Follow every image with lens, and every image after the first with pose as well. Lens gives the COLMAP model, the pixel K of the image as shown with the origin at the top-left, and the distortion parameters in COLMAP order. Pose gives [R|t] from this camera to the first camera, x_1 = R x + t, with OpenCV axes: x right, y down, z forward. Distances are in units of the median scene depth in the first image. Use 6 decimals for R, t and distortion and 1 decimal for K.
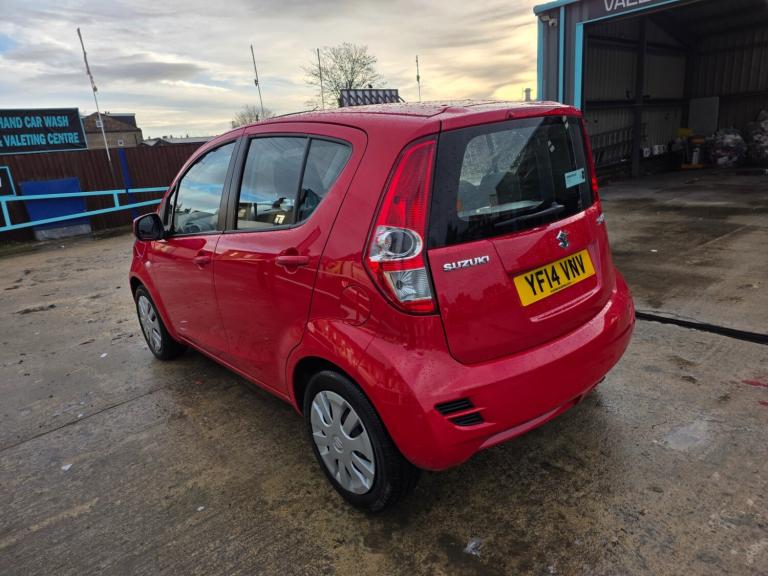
lens RADIAL K [[506.9, 0, 375.9], [0, 506.9, 291.2], [0, 0, 1]] dist [0.057935, -0.041786]
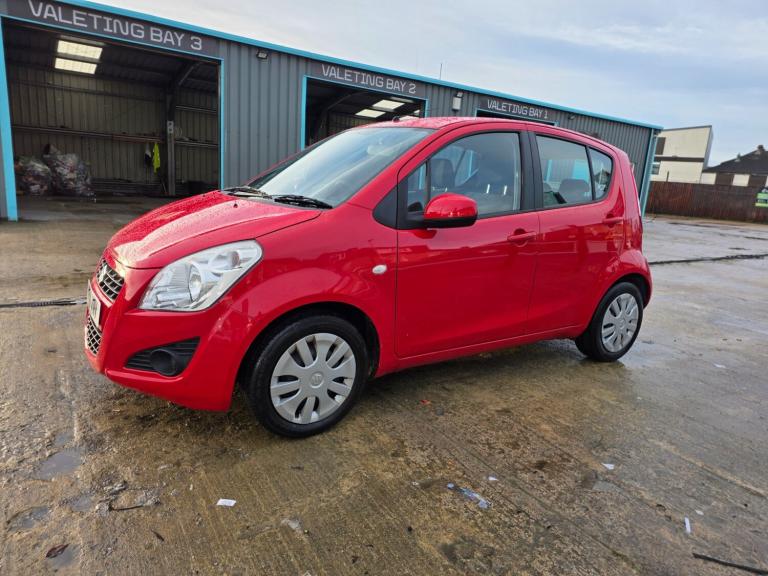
lens RADIAL K [[507.5, 0, 384.0], [0, 507.5, 288.0], [0, 0, 1]] dist [0.057406, -0.039660]
pose [[0.109626, -0.119897, 0.986715, -1.746787], [0.198467, 0.975349, 0.096466, -0.143720], [-0.973957, 0.185255, 0.130719, 1.420638]]
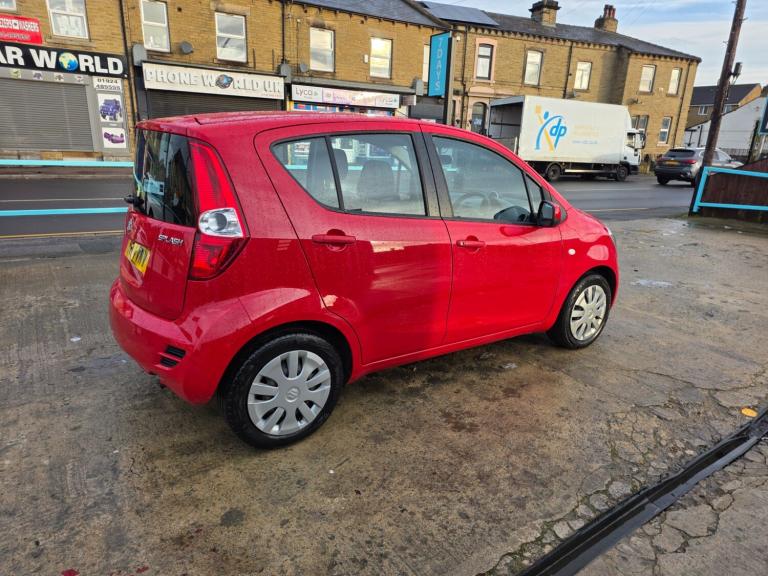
lens RADIAL K [[498.7, 0, 384.0], [0, 498.7, 288.0], [0, 0, 1]] dist [0.055424, -0.033189]
pose [[-0.095684, 0.364304, -0.926351, 1.391724], [-0.305712, 0.874890, 0.375643, -0.575543], [0.947304, 0.319139, 0.027660, 1.459560]]
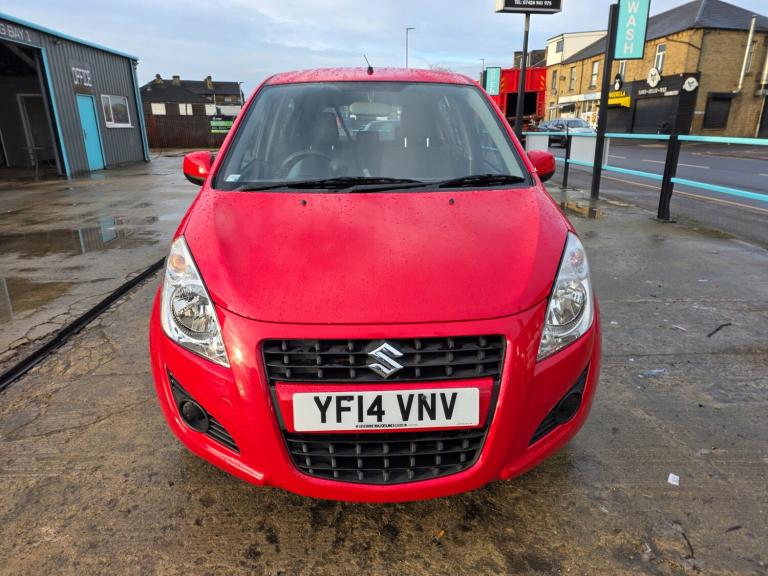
lens RADIAL K [[507.5, 0, 384.0], [0, 507.5, 288.0], [0, 0, 1]] dist [0.057406, -0.039660]
pose [[-0.786822, -0.095670, 0.609720, -1.097112], [0.244015, 0.859197, 0.449708, -0.560902], [-0.566893, 0.502621, -0.652690, 2.538996]]
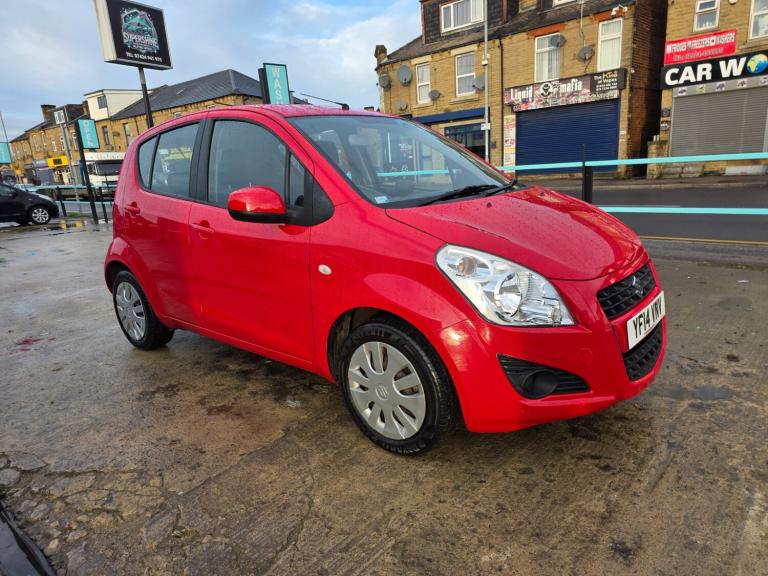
lens RADIAL K [[506.2, 0, 394.4], [0, 506.2, 288.3], [0, 0, 1]] dist [0.043774, -0.021689]
pose [[-0.974951, 0.184745, -0.123855, -0.133851], [0.097755, 0.856102, 0.507478, -0.725712], [0.199786, 0.482658, -0.852717, 2.900326]]
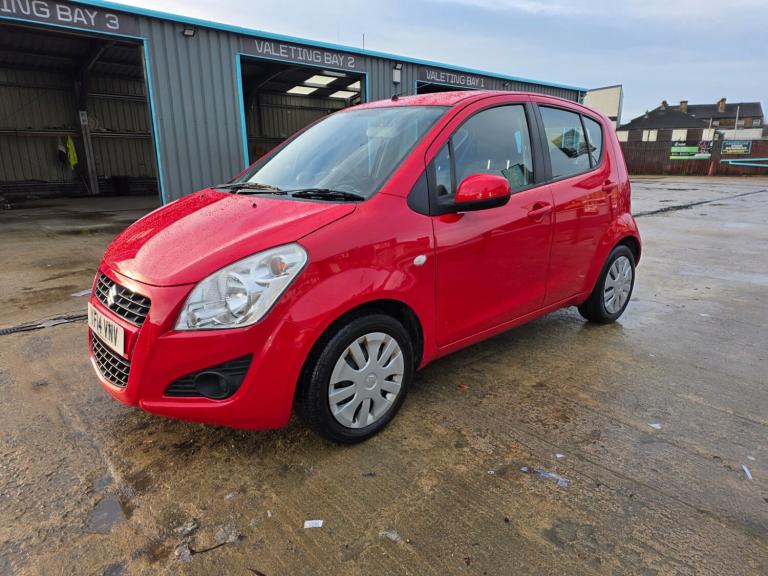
lens RADIAL K [[503.8, 0, 394.9], [0, 503.8, 298.3], [0, 0, 1]] dist [0.063290, -0.041099]
pose [[-0.039505, -0.186620, 0.981638, -1.701981], [0.280394, 0.940862, 0.190152, -0.215600], [-0.959072, 0.282757, 0.015159, 1.617478]]
